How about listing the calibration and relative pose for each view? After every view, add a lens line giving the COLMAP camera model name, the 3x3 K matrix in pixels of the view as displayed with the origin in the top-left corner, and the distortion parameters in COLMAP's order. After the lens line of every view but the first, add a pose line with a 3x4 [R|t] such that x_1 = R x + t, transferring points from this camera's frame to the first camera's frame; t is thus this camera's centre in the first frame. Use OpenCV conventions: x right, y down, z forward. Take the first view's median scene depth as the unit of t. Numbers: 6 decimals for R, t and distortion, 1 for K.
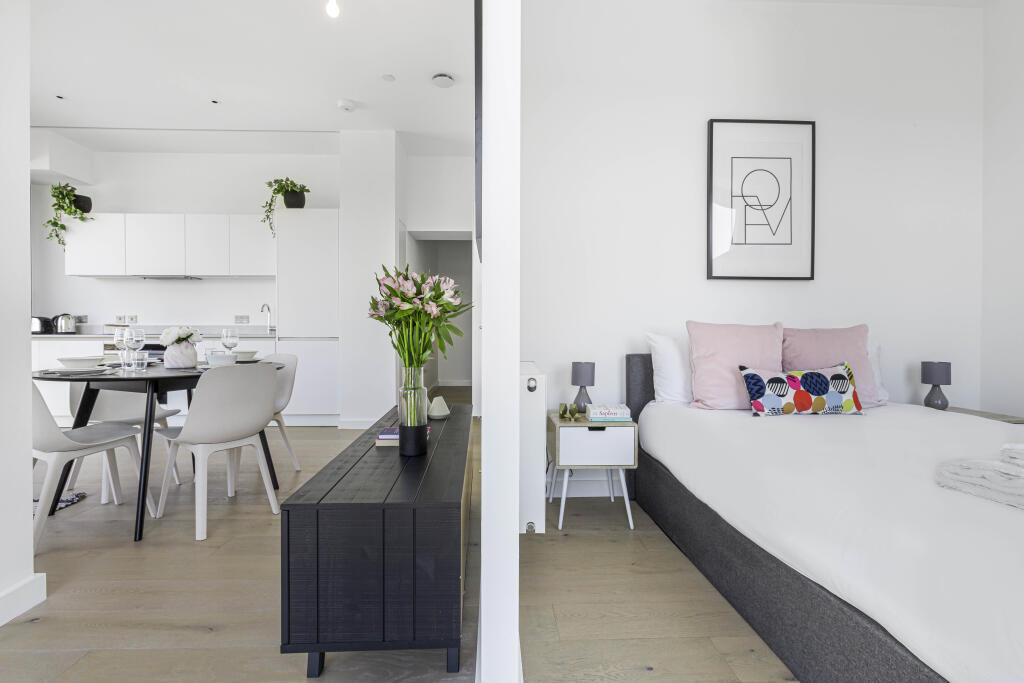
lens RADIAL K [[457.1, 0, 500.7], [0, 457.1, 329.5], [0, 0, 1]] dist [-0.001850, 0.000956]
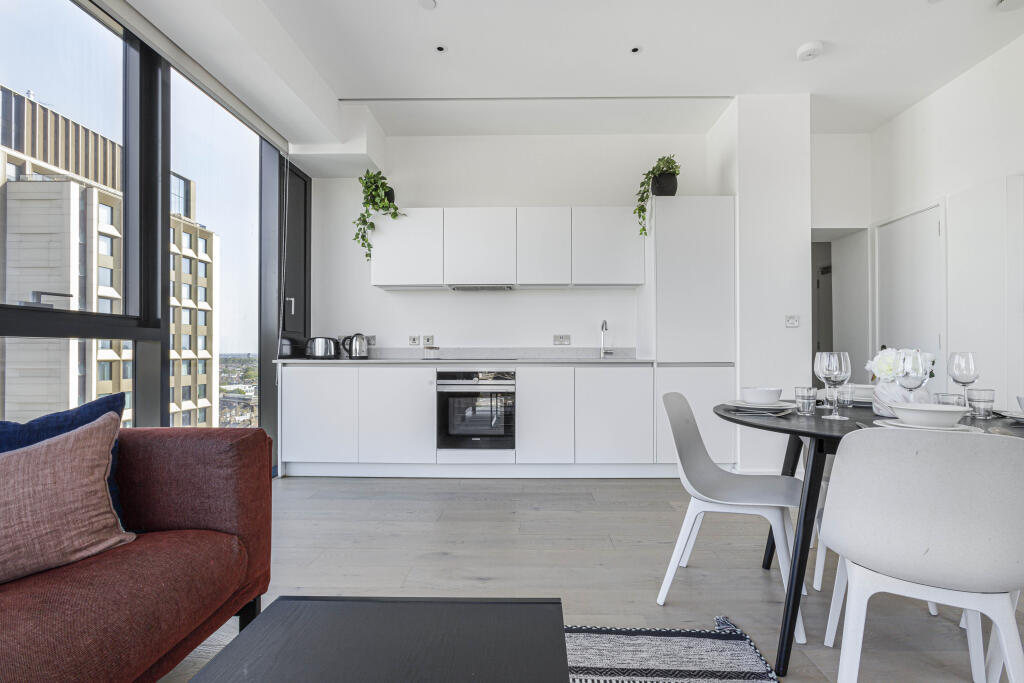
lens RADIAL K [[465.6, 0, 514.9], [0, 465.6, 346.8], [0, 0, 1]] dist [-0.019290, 0.011744]
pose [[0.998922, -0.002786, -0.046347, -0.650563], [0.002562, 0.999985, -0.004885, -0.006624], [0.046359, 0.004761, 0.998913, 0.192122]]
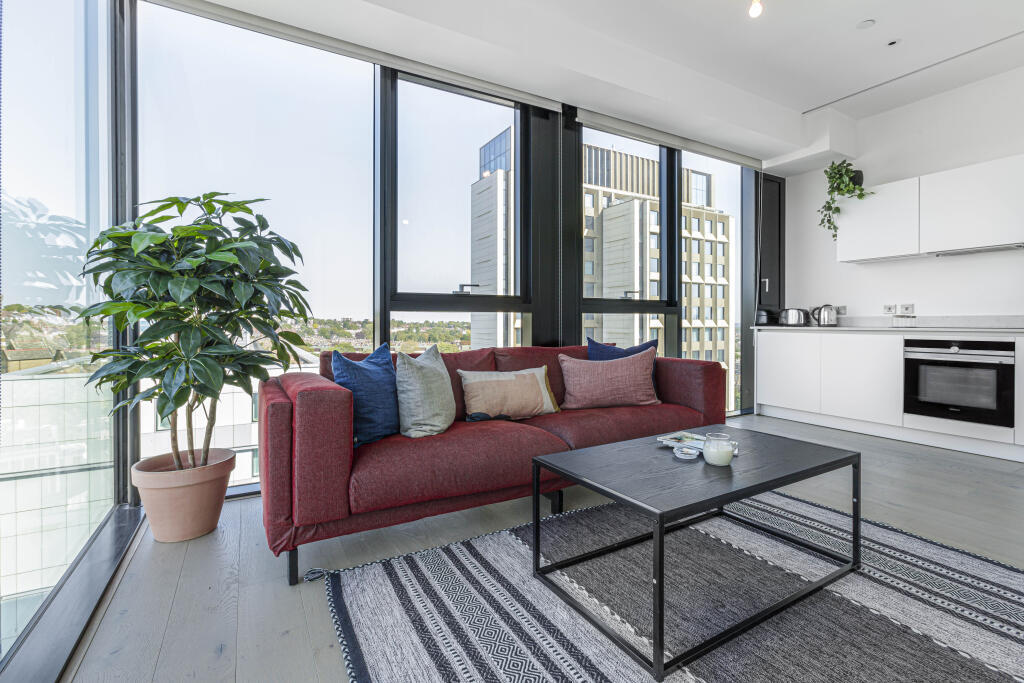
lens RADIAL K [[457.1, 0, 500.7], [0, 457.1, 329.5], [0, 0, 1]] dist [-0.001850, 0.000956]
pose [[0.456799, 0.012412, -0.889483, -0.436158], [0.007849, 0.999808, 0.017982, -0.006102], [0.889535, -0.015195, 0.456614, -0.020512]]
